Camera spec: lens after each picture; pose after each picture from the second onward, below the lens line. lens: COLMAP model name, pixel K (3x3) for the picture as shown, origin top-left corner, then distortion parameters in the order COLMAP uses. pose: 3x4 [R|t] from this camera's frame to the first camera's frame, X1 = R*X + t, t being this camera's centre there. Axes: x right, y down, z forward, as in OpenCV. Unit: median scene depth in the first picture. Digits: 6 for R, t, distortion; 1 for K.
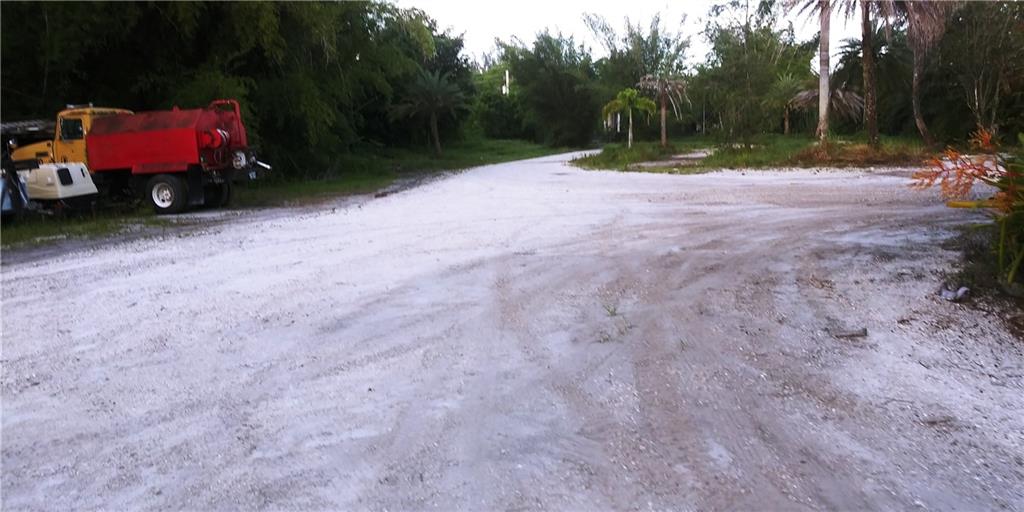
lens RADIAL K [[764.7, 0, 512.3], [0, 764.7, 262.8], [0, 0, 1]] dist [0.010167, -0.007857]
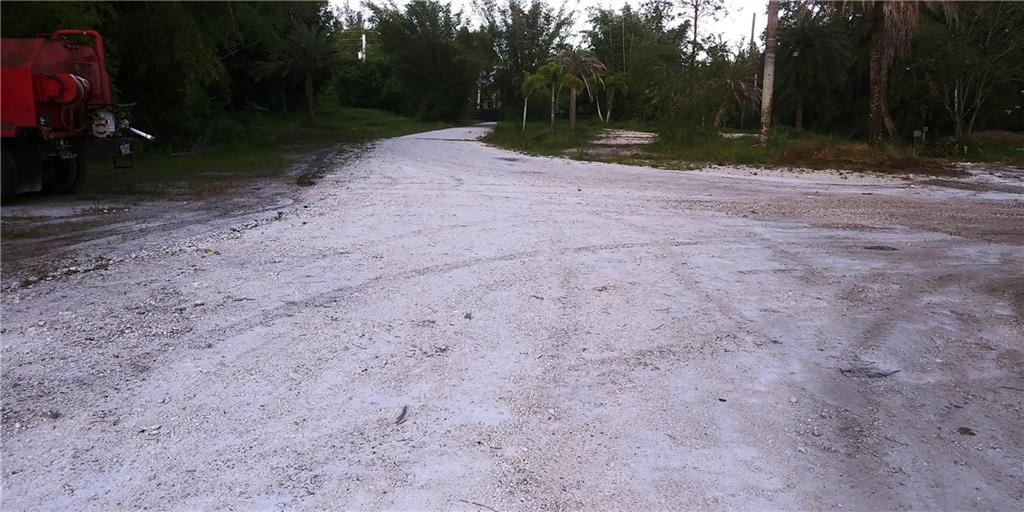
lens RADIAL K [[764.7, 0, 513.1], [0, 764.7, 247.2], [0, 0, 1]] dist [0.010167, -0.007857]
pose [[0.976742, 0.023397, 0.213138, -0.075343], [-0.026306, 0.999595, 0.010826, -0.022856], [-0.212798, -0.016181, 0.976962, 0.144573]]
